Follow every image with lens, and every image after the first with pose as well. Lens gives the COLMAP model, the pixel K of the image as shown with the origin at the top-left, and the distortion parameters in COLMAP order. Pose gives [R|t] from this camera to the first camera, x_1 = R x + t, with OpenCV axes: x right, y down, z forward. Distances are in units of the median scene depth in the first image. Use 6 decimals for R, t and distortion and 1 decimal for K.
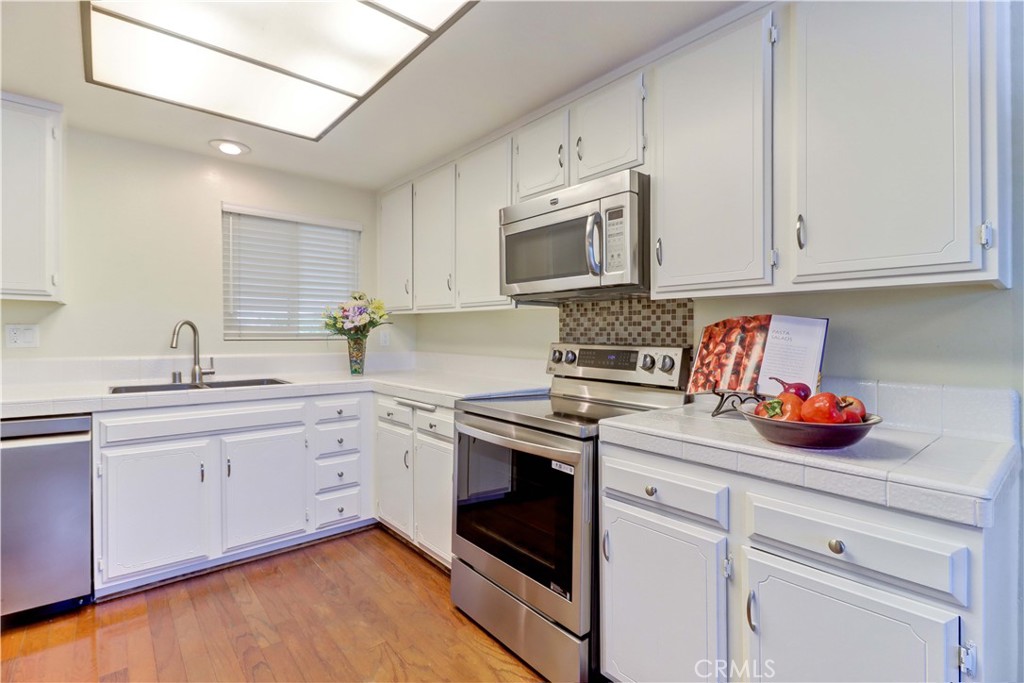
lens RADIAL K [[475.9, 0, 533.0], [0, 475.9, 338.1], [0, 0, 1]] dist [0.012495, -0.005453]
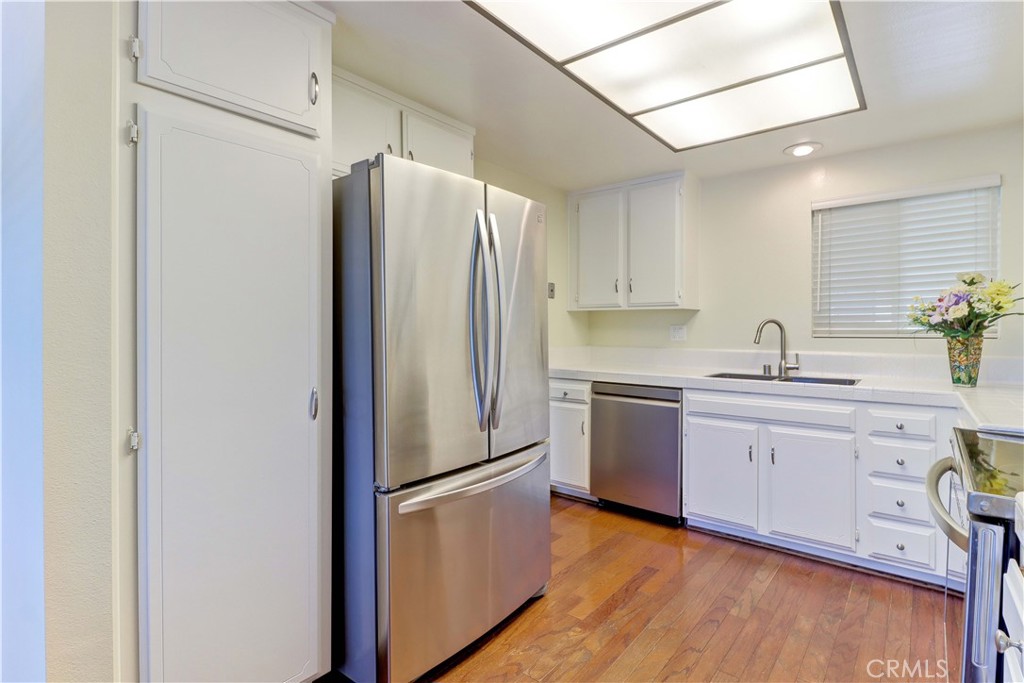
lens RADIAL K [[511.5, 0, 509.9], [0, 511.5, 336.6], [0, 0, 1]] dist [0.003848, -0.001375]
pose [[0.164661, 0.005060, -0.986337, 0.351629], [-0.006851, 0.999969, 0.003986, 0.003150], [0.986326, 0.006101, 0.164691, 0.203148]]
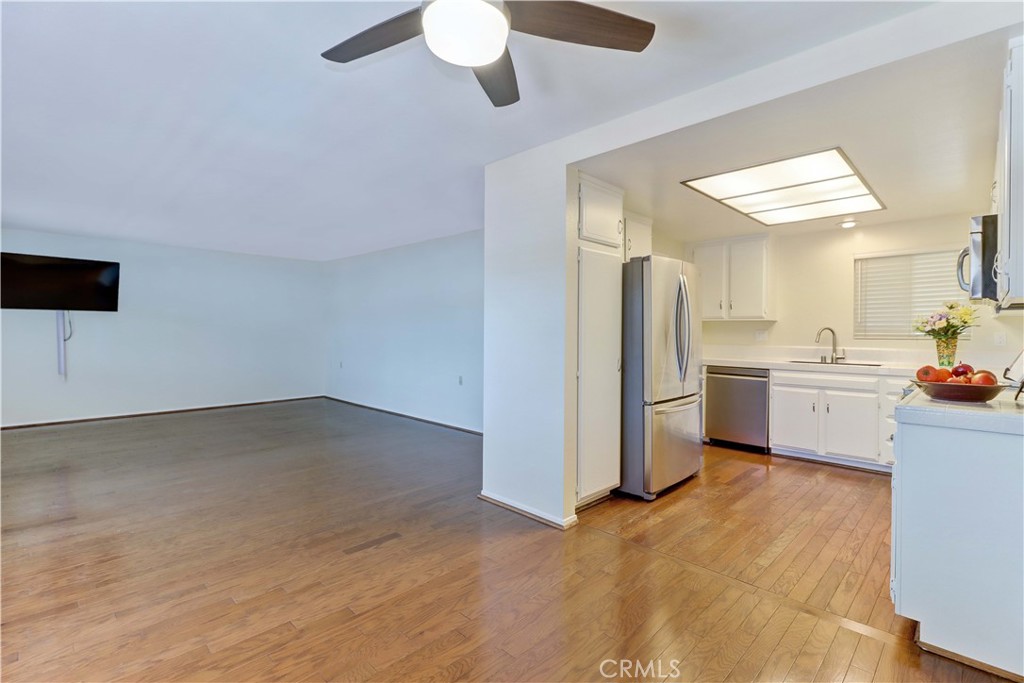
lens RADIAL K [[475.9, 0, 518.0], [0, 475.9, 342.1], [0, 0, 1]] dist [0.012495, -0.005453]
pose [[0.077081, 0.012910, -0.996941, 0.964147], [-0.013812, 0.999834, 0.011880, 0.013232], [0.996929, 0.012854, 0.077246, -0.284774]]
